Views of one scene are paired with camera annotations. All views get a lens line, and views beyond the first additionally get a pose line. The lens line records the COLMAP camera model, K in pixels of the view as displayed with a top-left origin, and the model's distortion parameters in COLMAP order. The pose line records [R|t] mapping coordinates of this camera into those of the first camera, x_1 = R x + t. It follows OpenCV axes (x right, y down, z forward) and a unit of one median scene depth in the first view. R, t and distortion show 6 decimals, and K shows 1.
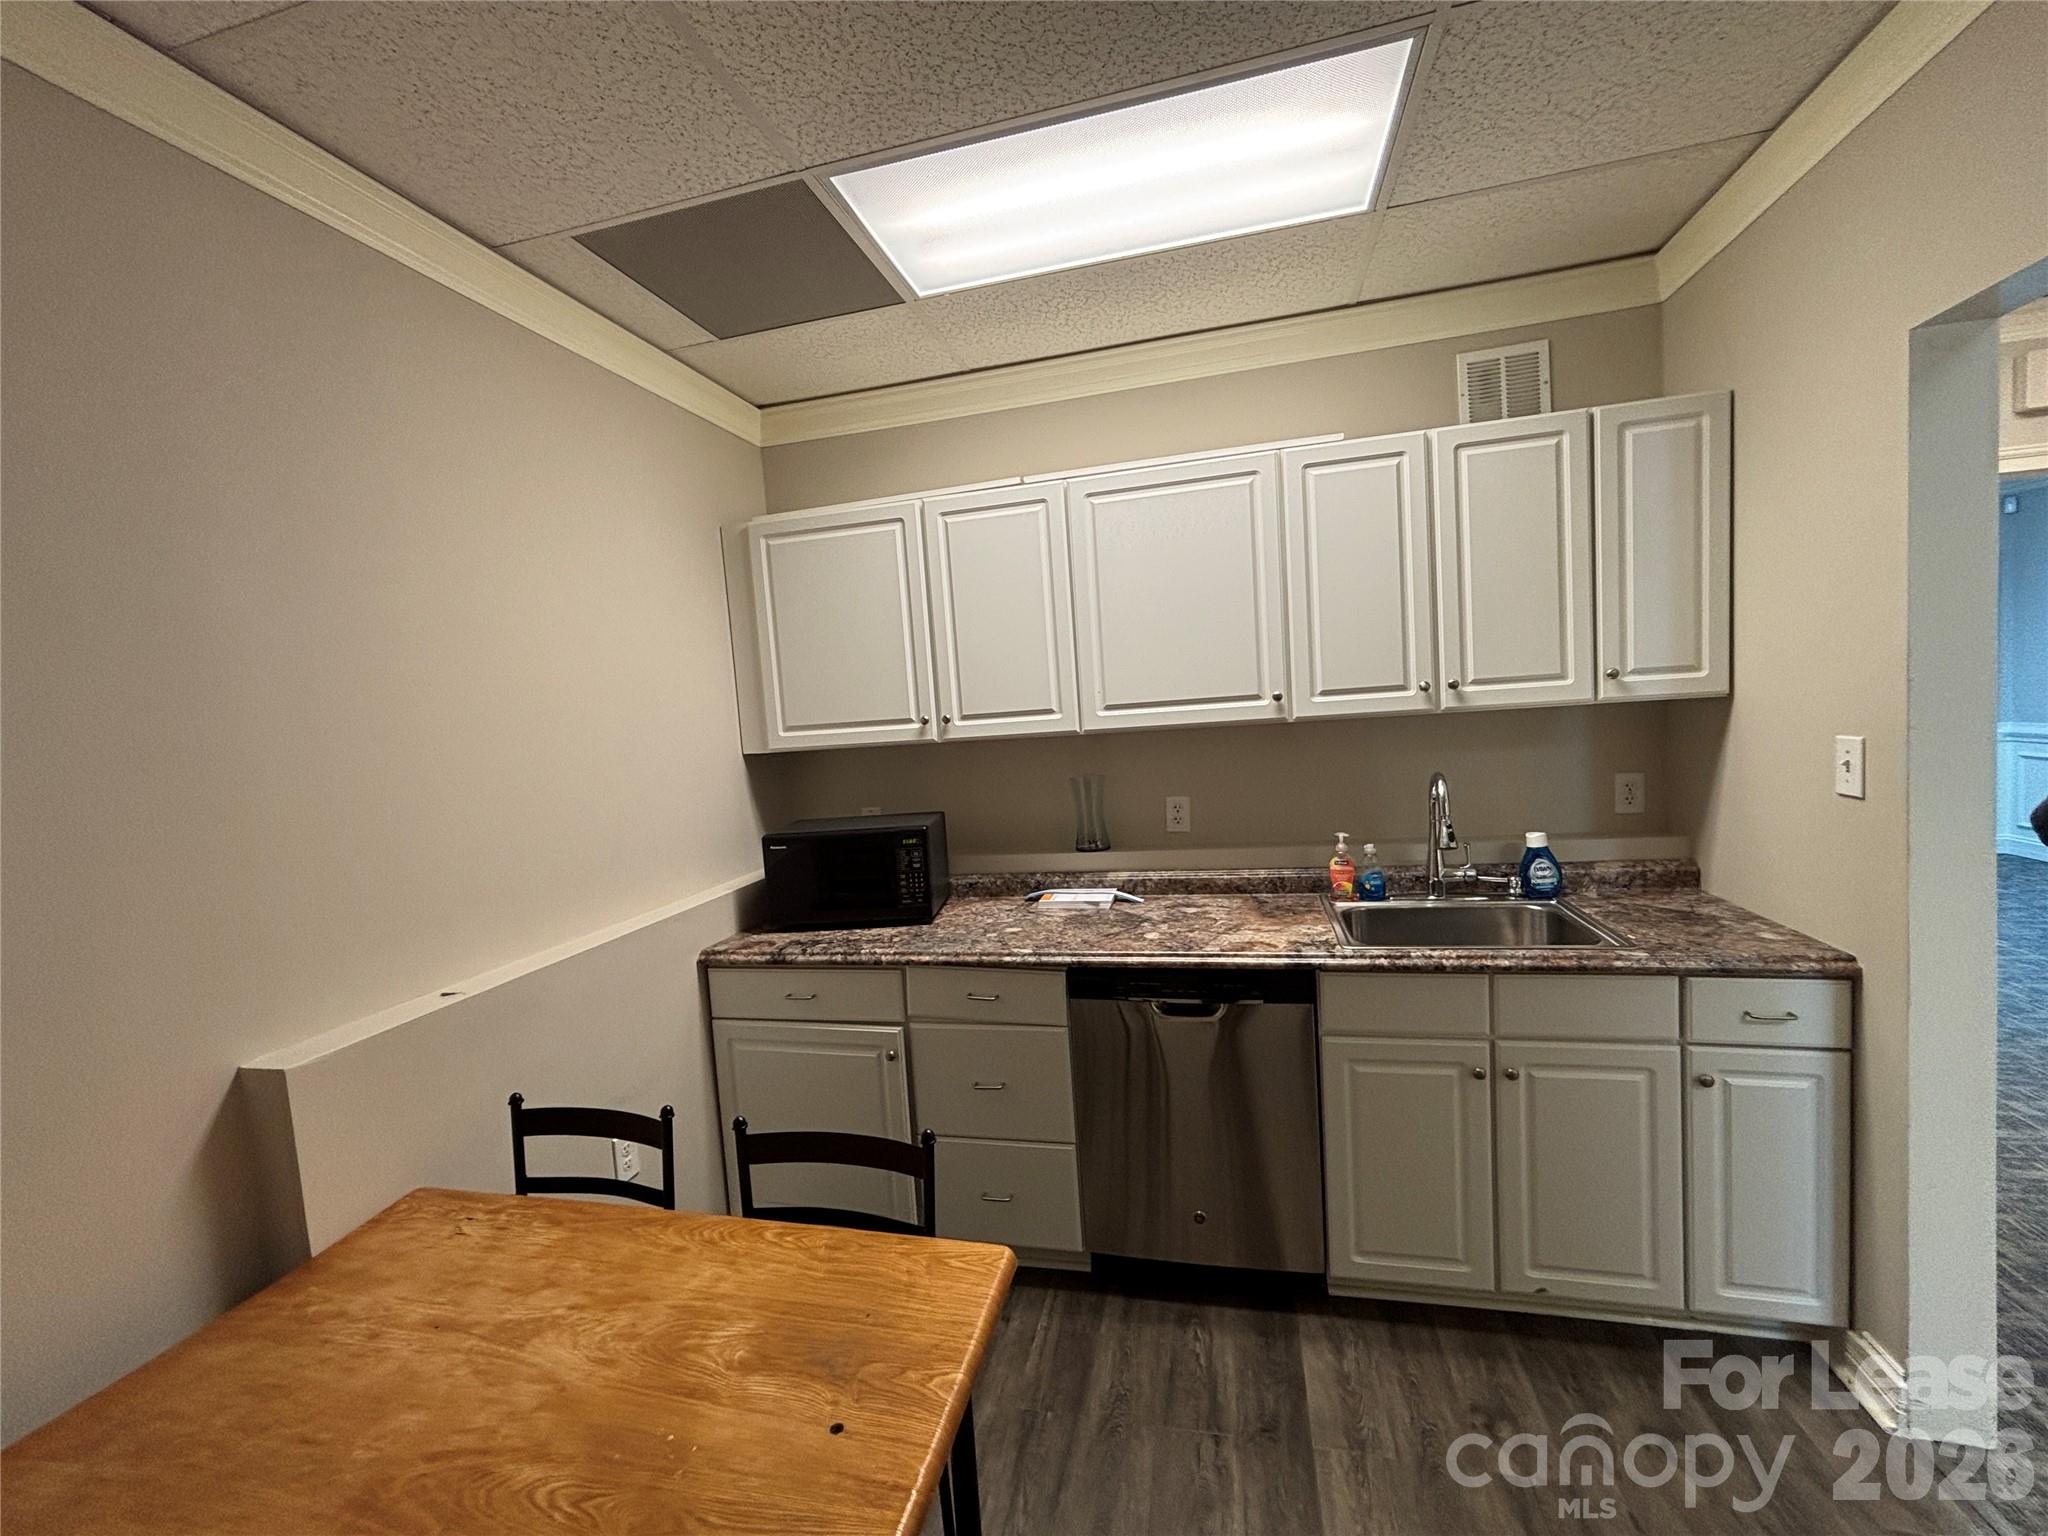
lens RADIAL K [[828.9, 0, 1020.0], [0, 828.9, 764.0], [0, 0, 1]] dist [0.001862, 0.000046]
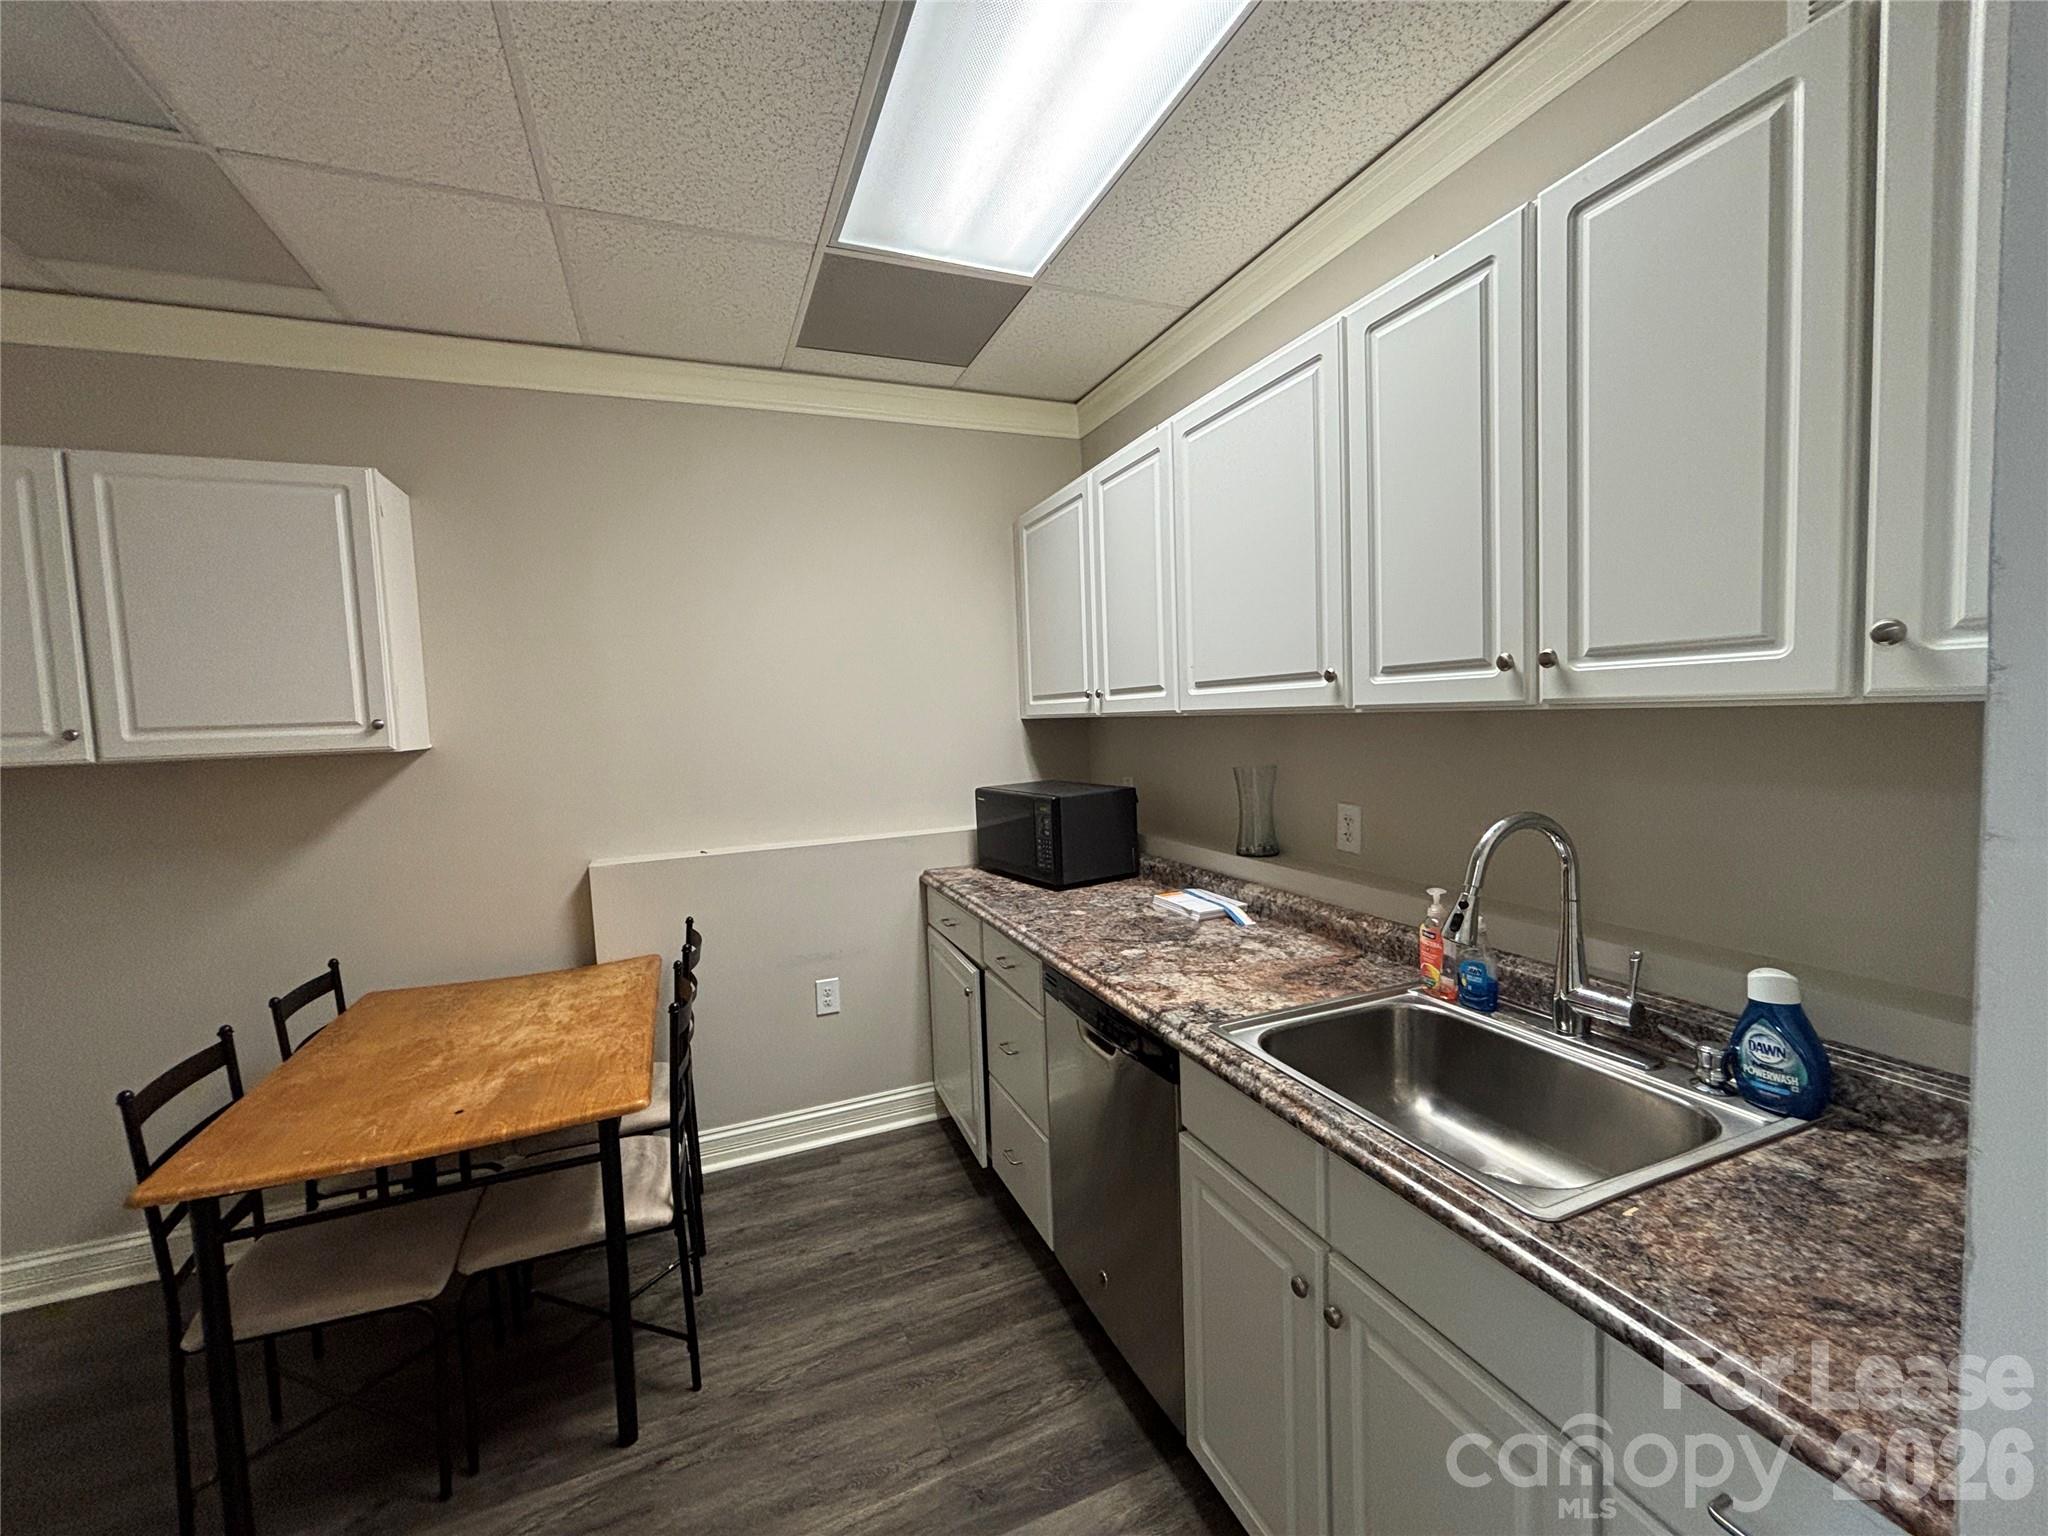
lens RADIAL K [[828.9, 0, 1017.4], [0, 828.9, 764.1], [0, 0, 1]] dist [0.001862, 0.000046]
pose [[0.594684, 0.095942, -0.798214, 0.734587], [-0.056368, 0.995386, 0.077645, -0.047123], [0.801981, -0.001180, 0.597348, 0.374460]]
